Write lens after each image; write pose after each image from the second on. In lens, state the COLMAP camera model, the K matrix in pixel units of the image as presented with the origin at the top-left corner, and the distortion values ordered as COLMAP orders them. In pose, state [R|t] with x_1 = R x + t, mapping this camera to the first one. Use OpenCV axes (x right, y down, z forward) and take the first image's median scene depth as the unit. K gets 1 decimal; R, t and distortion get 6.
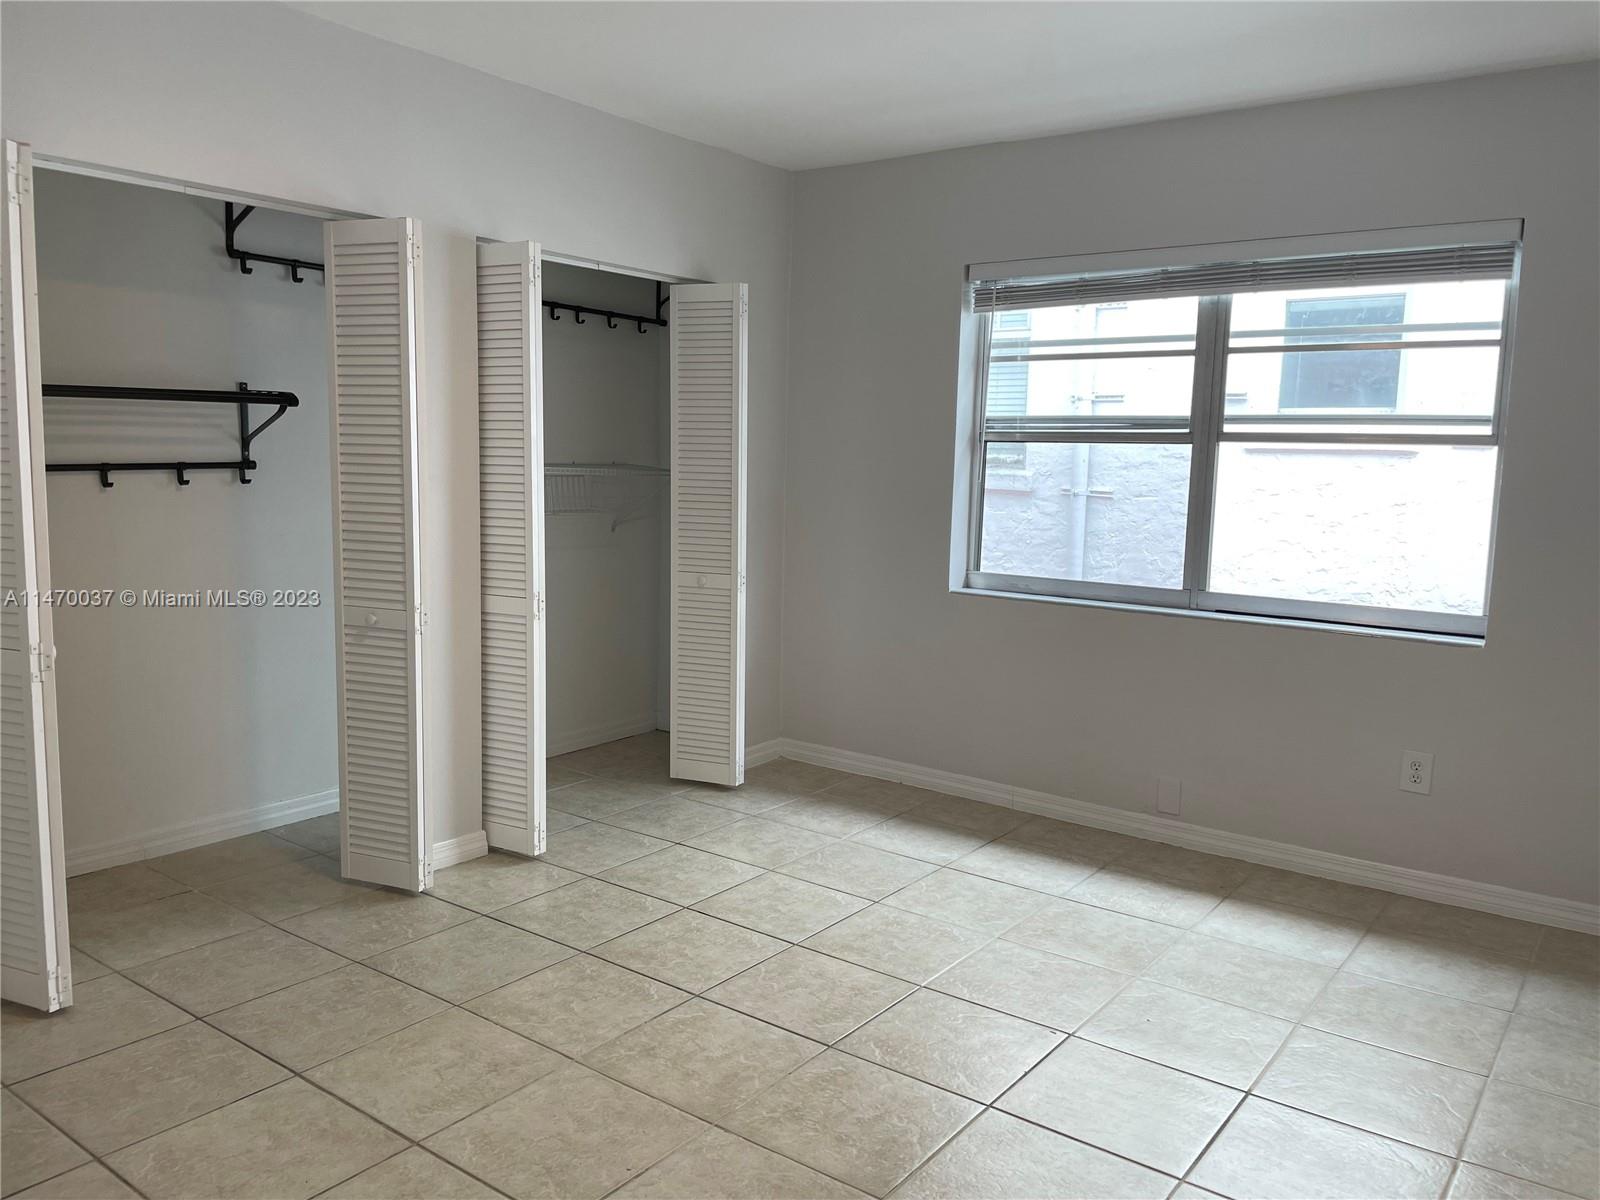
lens RADIAL K [[1206.3, 0, 797.1], [0, 1206.3, 597.7], [0, 0, 1]] dist [0.082836, -0.105697]
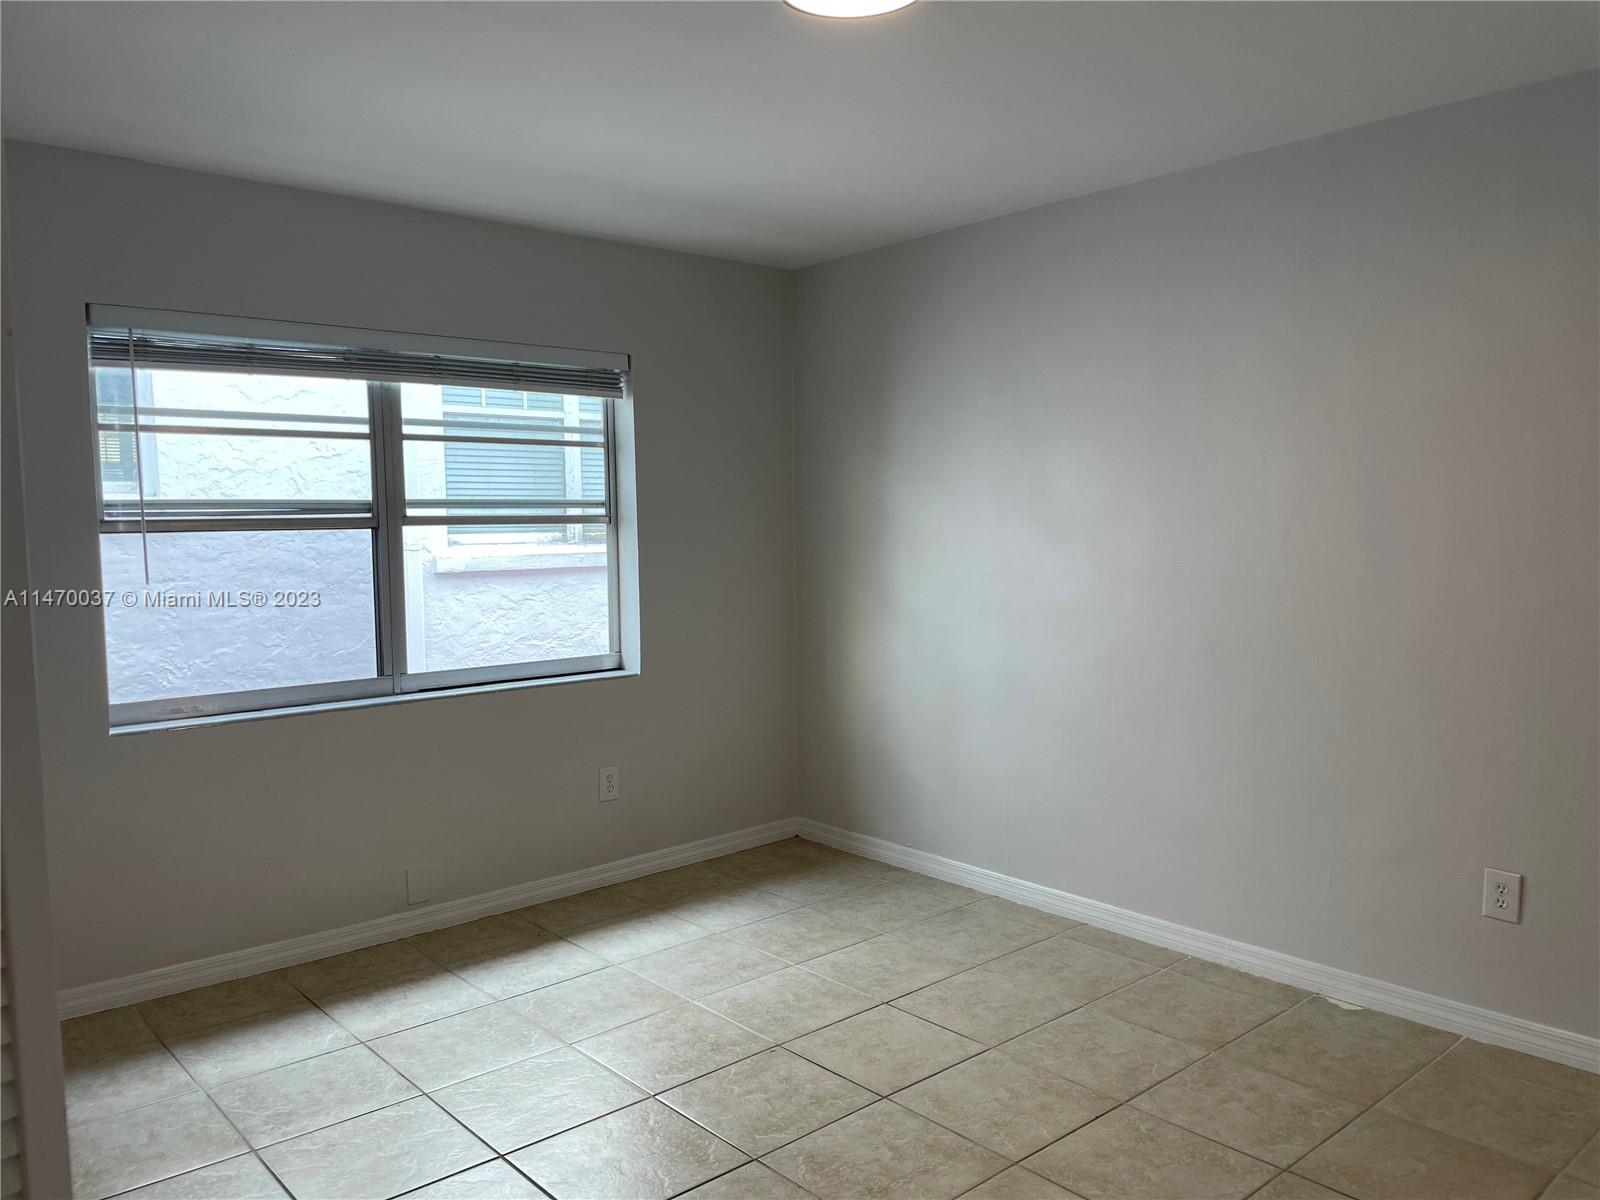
lens RADIAL K [[1208.0, 0, 809.3], [0, 1208.0, 604.6], [0, 0, 1]] dist [0.086126, -0.114649]
pose [[0.200521, -0.099381, 0.974636, -0.581558], [0.137100, 0.987898, 0.072527, -0.090523], [-0.970049, 0.119080, 0.211719, 0.466480]]
